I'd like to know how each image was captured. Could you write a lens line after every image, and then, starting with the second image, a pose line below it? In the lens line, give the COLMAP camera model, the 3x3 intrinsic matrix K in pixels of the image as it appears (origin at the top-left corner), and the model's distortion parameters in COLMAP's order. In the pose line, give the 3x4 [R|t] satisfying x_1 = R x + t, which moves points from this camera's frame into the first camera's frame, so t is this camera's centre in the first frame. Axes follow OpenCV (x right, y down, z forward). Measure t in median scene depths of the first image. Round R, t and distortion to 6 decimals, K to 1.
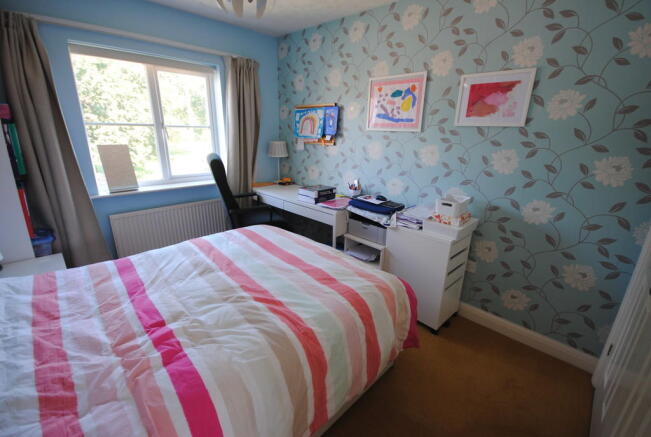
lens RADIAL K [[287.5, 0, 334.7], [0, 287.5, 219.0], [0, 0, 1]] dist [-0.004489, -0.004291]
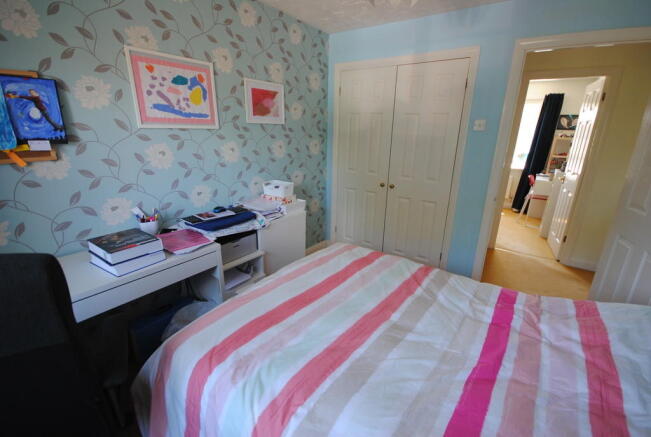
lens RADIAL K [[287.5, 0, 332.7], [0, 287.5, 218.0], [0, 0, 1]] dist [-0.004489, -0.004291]
pose [[-0.161136, -0.308584, 0.937449, -0.721560], [0.283145, 0.895478, 0.343437, -0.258934], [-0.945444, 0.320774, -0.056920, 0.795163]]
